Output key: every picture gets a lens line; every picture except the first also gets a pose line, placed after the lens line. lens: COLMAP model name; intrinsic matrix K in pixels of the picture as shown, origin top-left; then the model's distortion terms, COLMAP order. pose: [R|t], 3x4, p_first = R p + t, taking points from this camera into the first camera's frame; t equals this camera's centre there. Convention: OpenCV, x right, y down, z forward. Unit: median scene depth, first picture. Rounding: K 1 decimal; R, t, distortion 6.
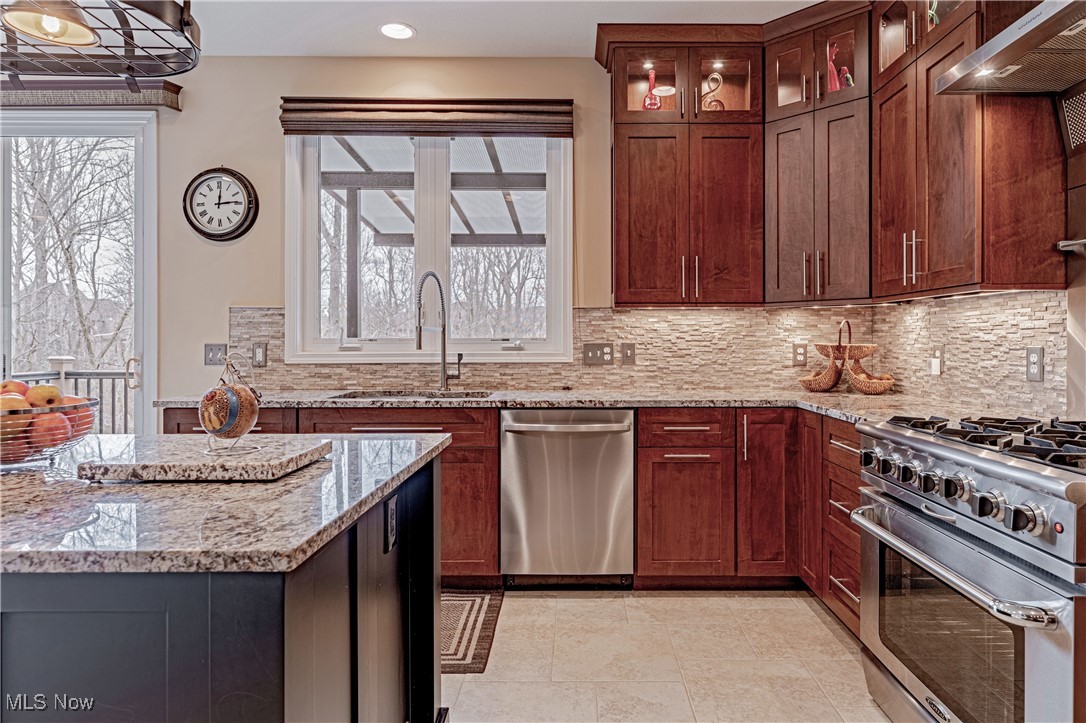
lens RADIAL K [[633.8, 0, 541.6], [0, 633.8, 344.7], [0, 0, 1]] dist [0.000077, 0.000898]
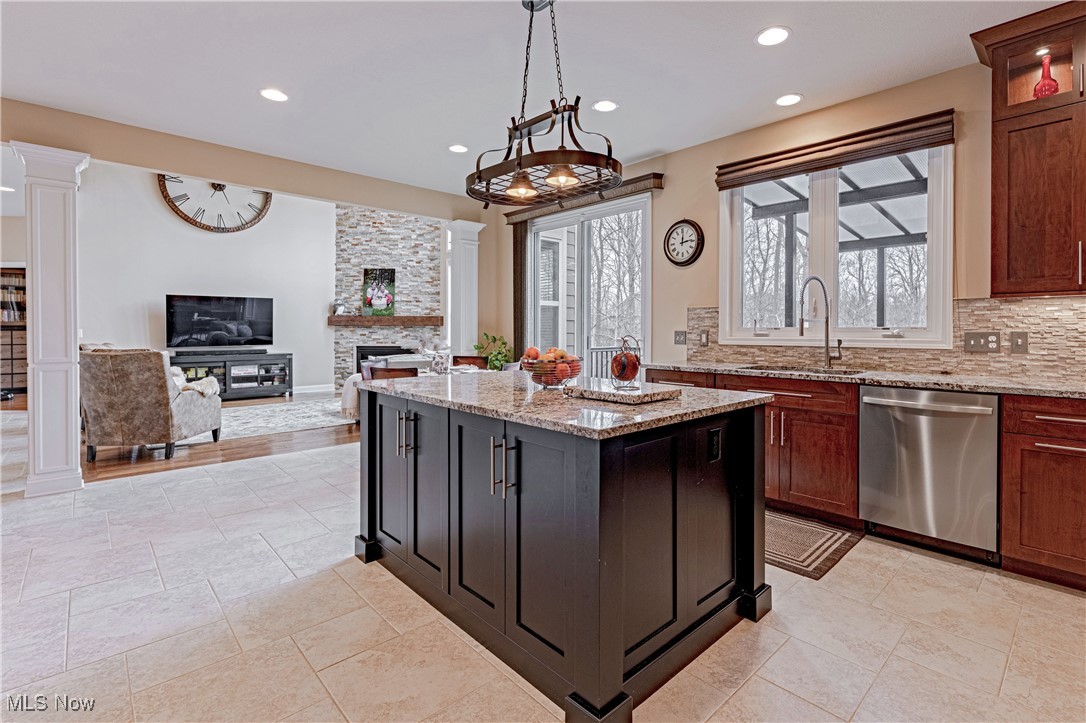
lens RADIAL K [[496.1, 0, 585.3], [0, 496.1, 337.1], [0, 0, 1]] dist [-0.002323, 0.000347]
pose [[0.706085, 0.013078, -0.708006, 0.218212], [-0.006372, 0.999906, 0.012115, 0.000567], [0.708098, -0.004043, 0.706103, -0.053637]]
